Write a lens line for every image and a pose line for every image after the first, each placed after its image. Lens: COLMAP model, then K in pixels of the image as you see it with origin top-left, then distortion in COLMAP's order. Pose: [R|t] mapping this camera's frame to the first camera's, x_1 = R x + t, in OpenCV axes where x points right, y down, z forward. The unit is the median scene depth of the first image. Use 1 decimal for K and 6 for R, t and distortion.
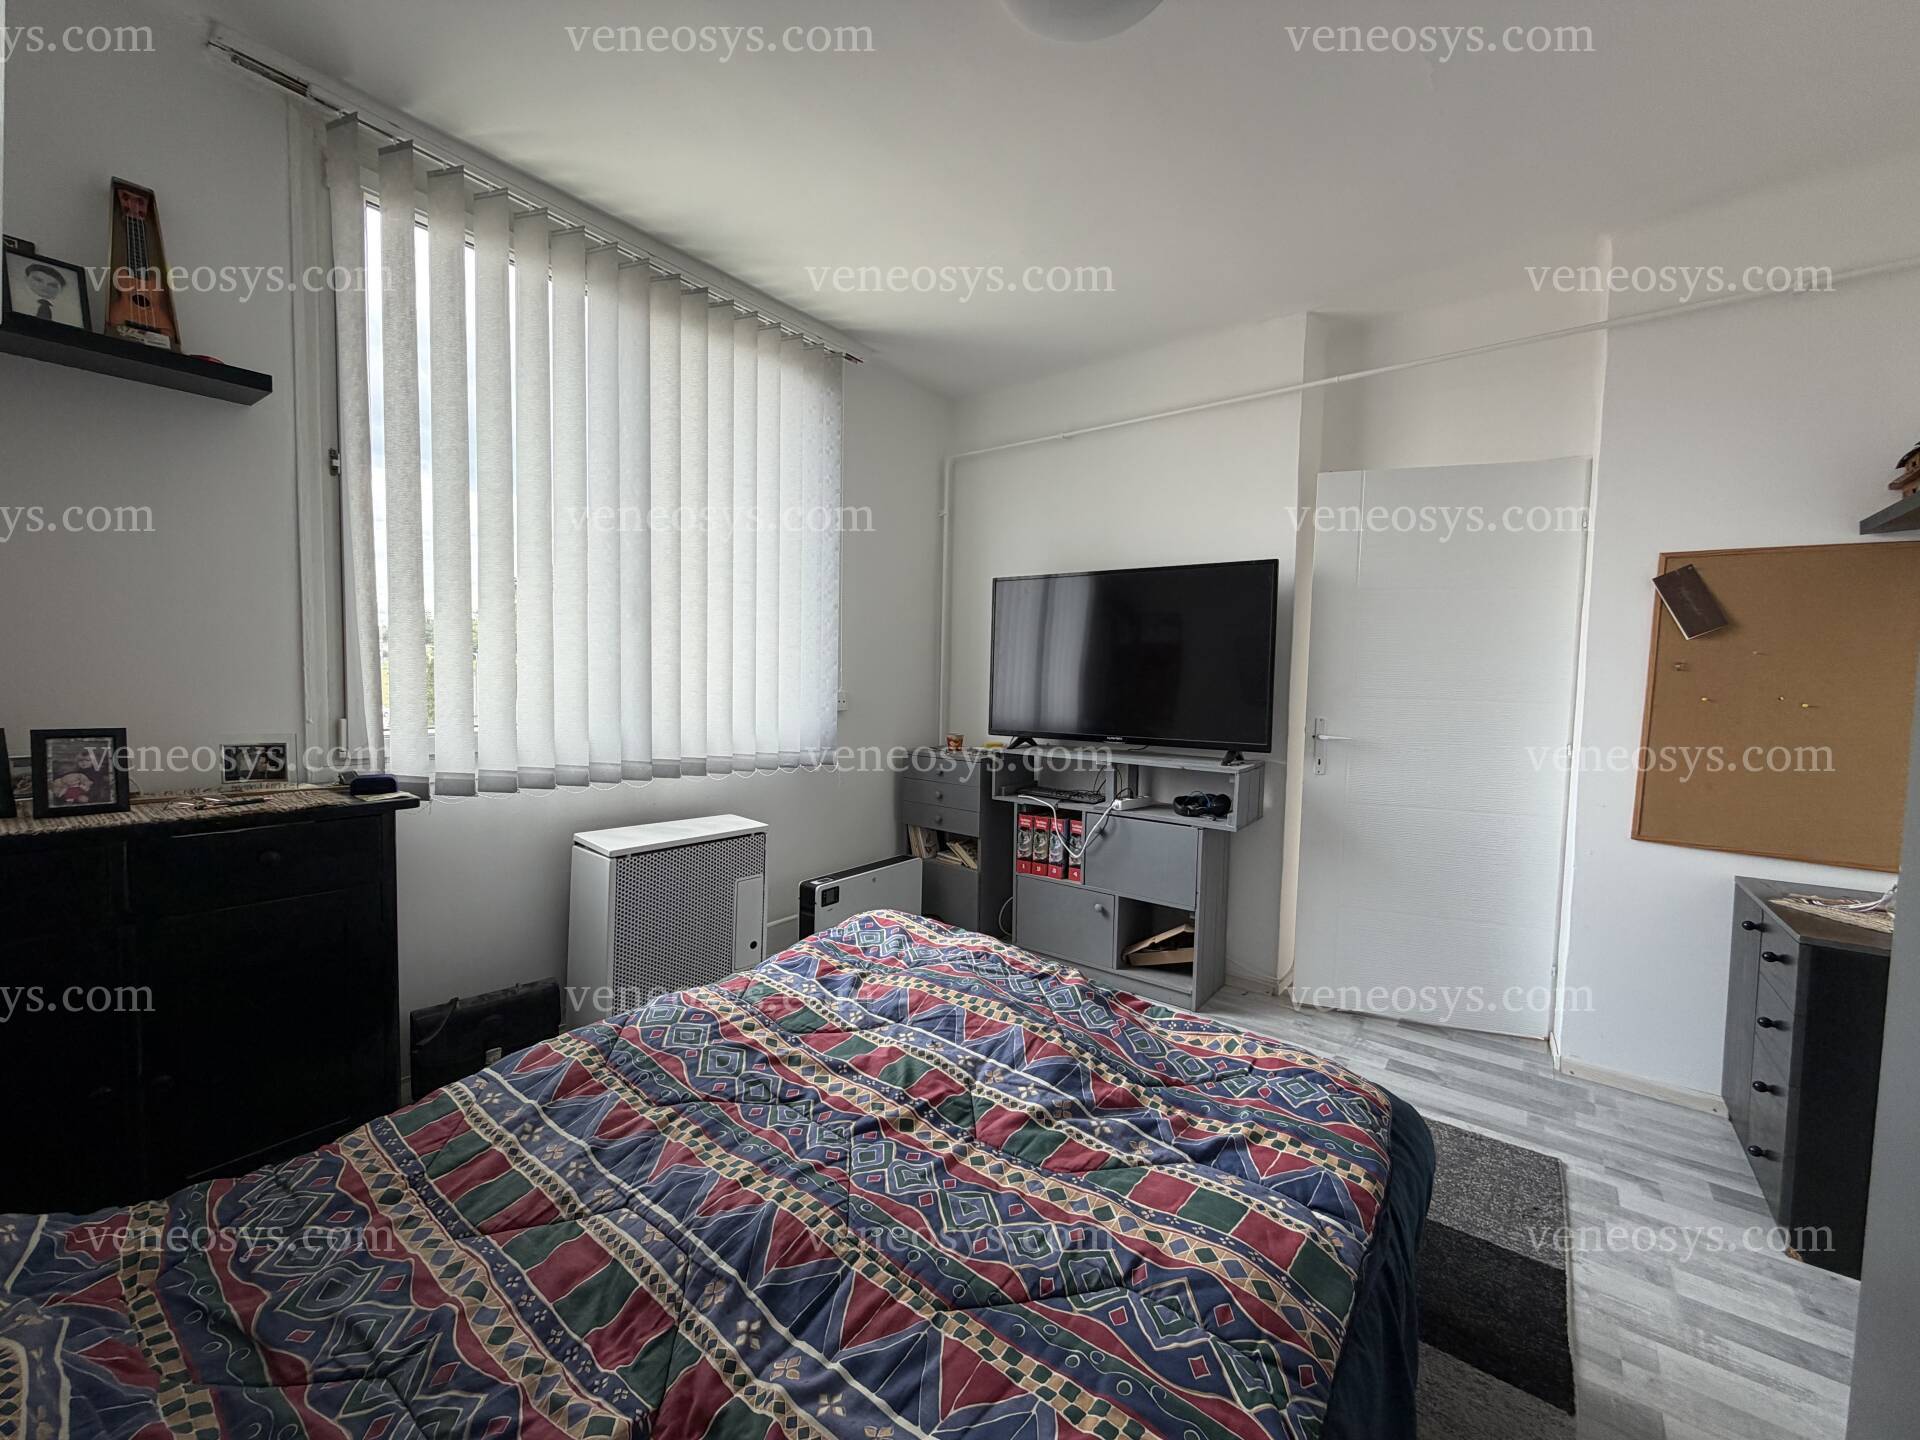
lens RADIAL K [[766.2, 0, 946.9], [0, 766.2, 720.6], [0, 0, 1]] dist [0.001271, -0.000064]
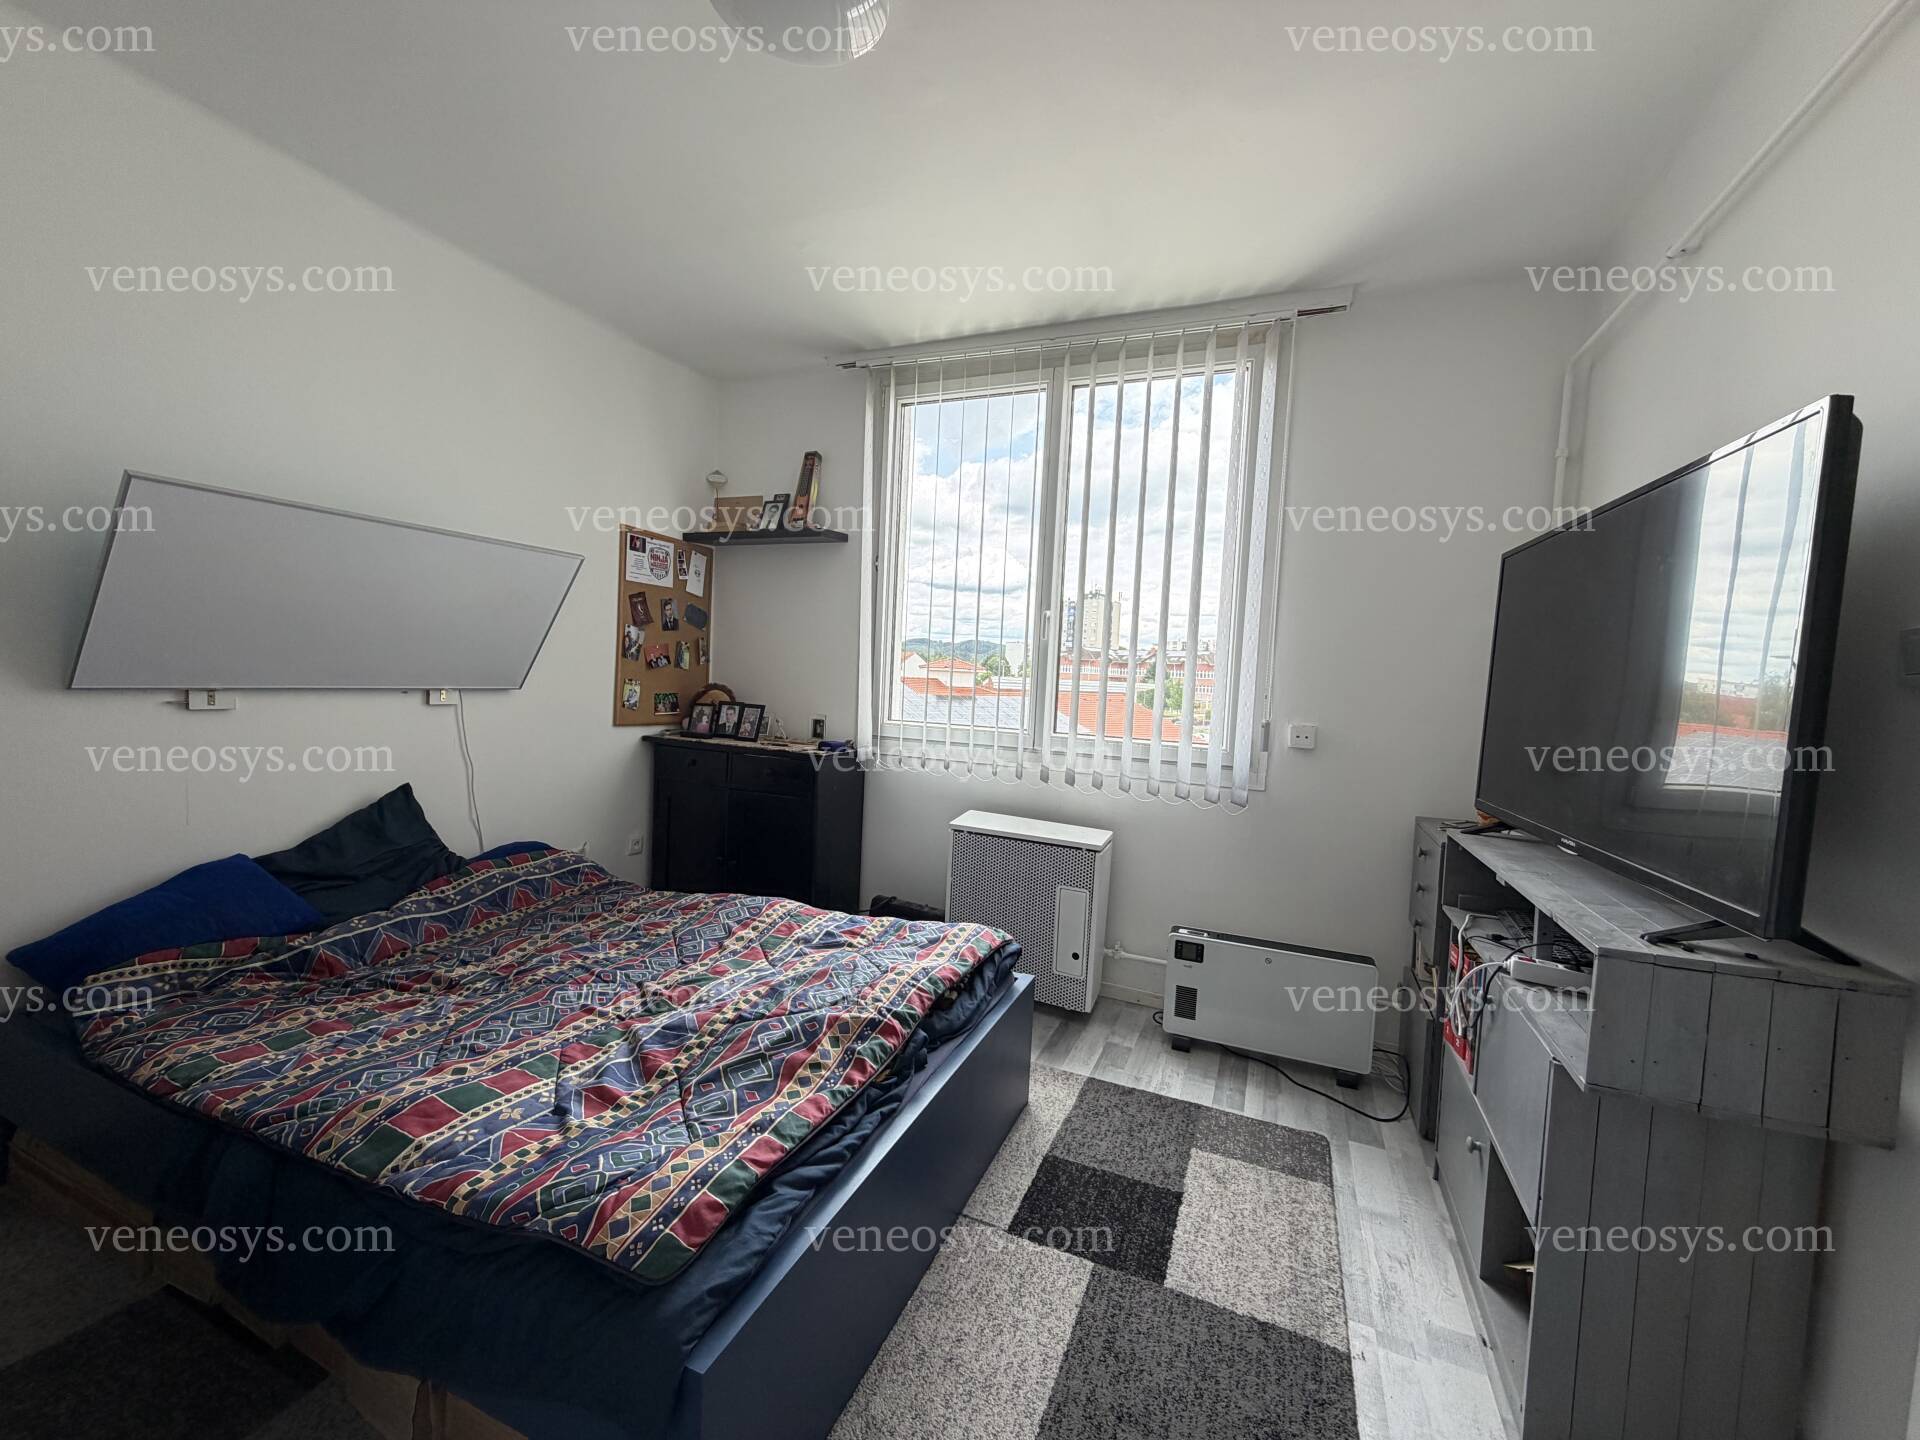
lens RADIAL K [[766.2, 0, 954.1], [0, 766.2, 718.7], [0, 0, 1]] dist [0.001271, -0.000064]
pose [[0.261256, 0.048924, -0.964029, 1.084738], [-0.099350, 0.994774, 0.023560, -0.052627], [0.960143, 0.089621, 0.264751, 0.858116]]
